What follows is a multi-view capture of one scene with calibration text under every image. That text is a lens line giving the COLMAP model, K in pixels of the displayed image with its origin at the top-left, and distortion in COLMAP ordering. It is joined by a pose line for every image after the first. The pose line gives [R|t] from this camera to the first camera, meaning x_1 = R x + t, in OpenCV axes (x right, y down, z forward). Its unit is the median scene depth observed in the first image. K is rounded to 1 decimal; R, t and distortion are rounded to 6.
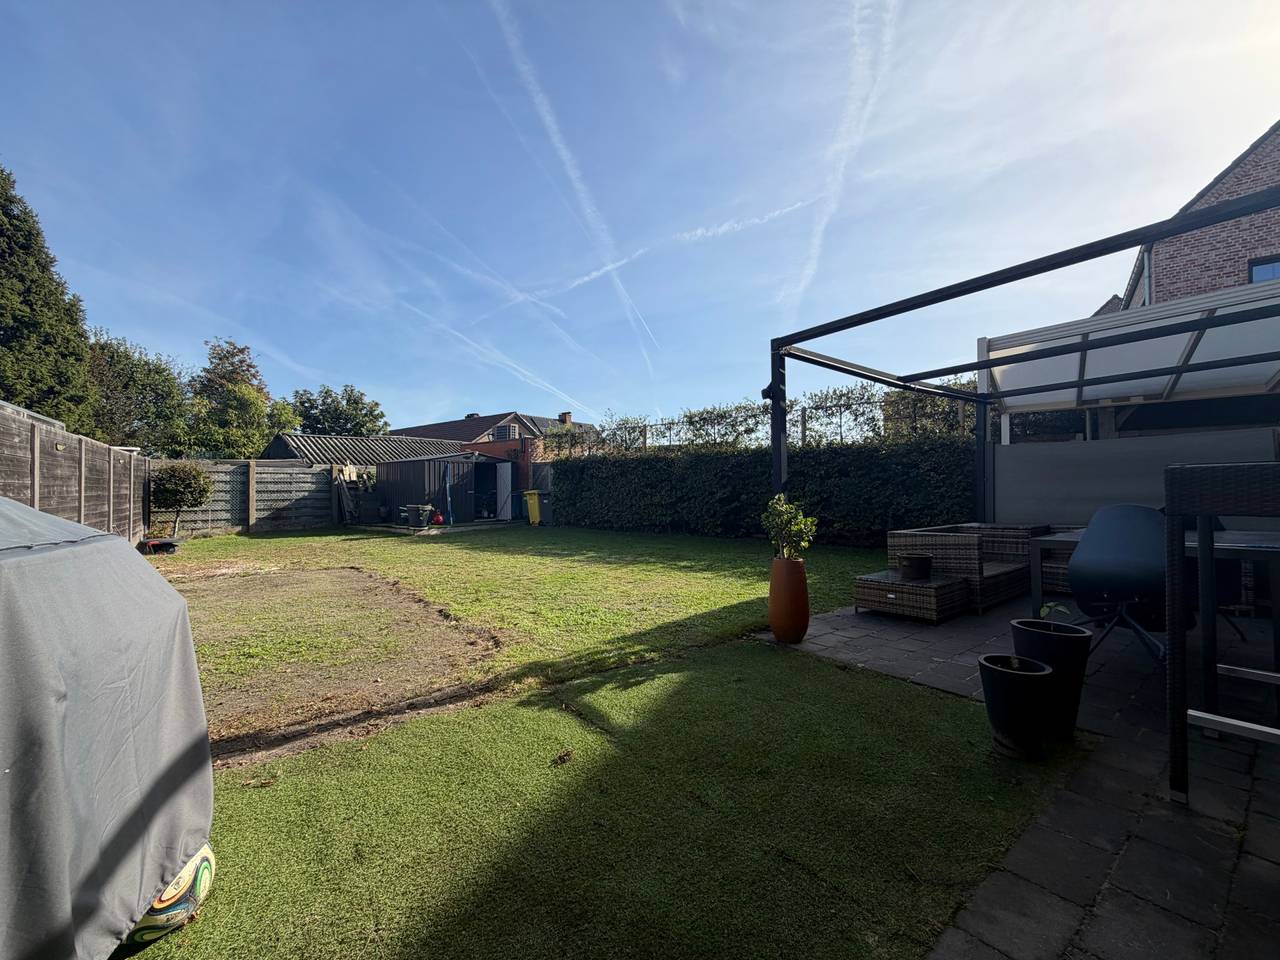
lens RADIAL K [[508.8, 0, 635.5], [0, 508.8, 481.7], [0, 0, 1]] dist [0.000818, 0.000447]
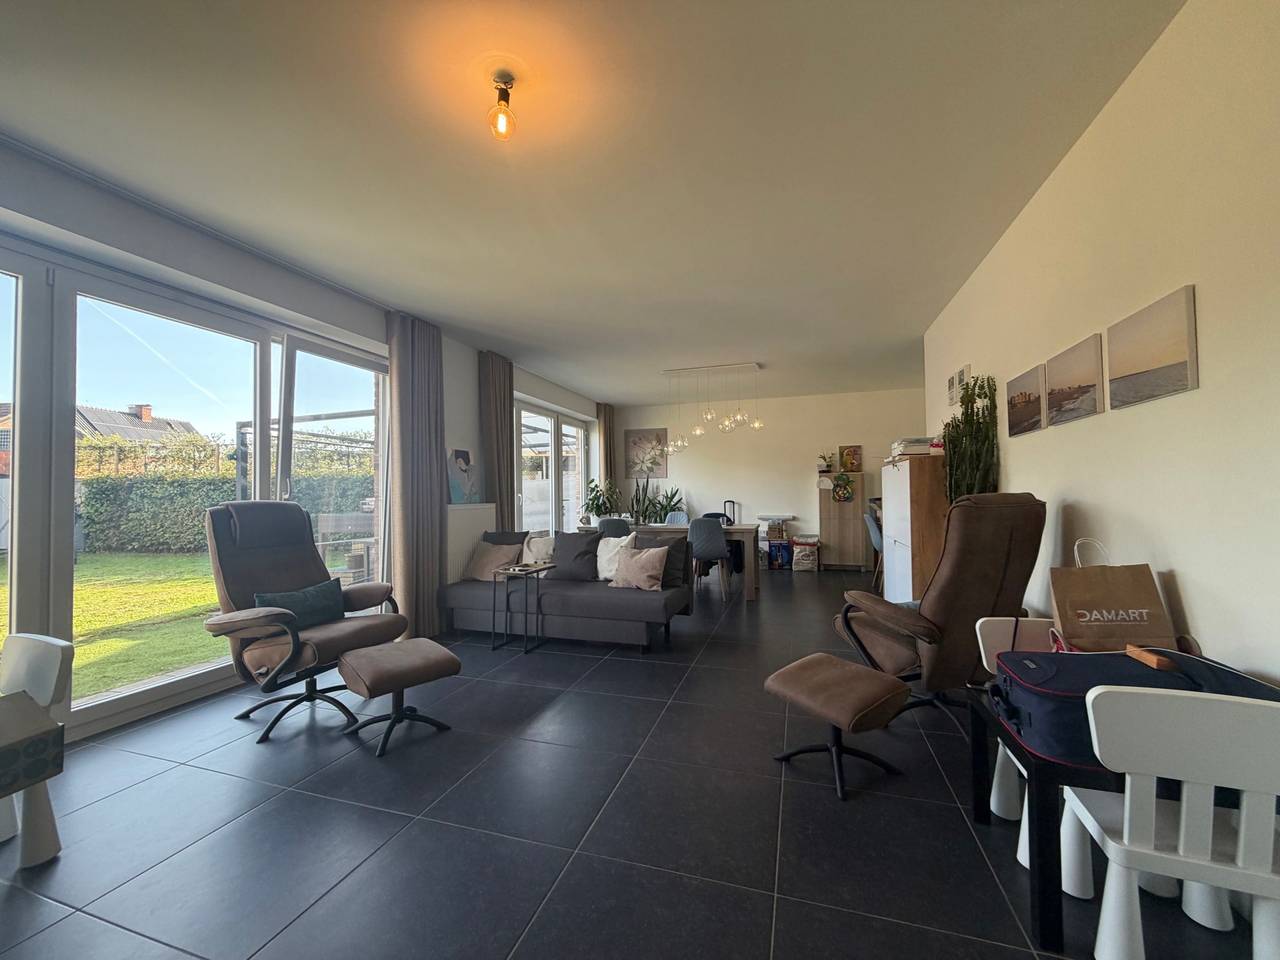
lens RADIAL K [[508.8, 0, 635.5], [0, 508.8, 481.7], [0, 0, 1]] dist [0.000818, 0.000447]
pose [[0.814105, 0.008860, 0.580650, 0.104952], [0.000708, 0.999868, -0.016249, -0.020867], [-0.580717, 0.013640, 0.813991, -0.283794]]
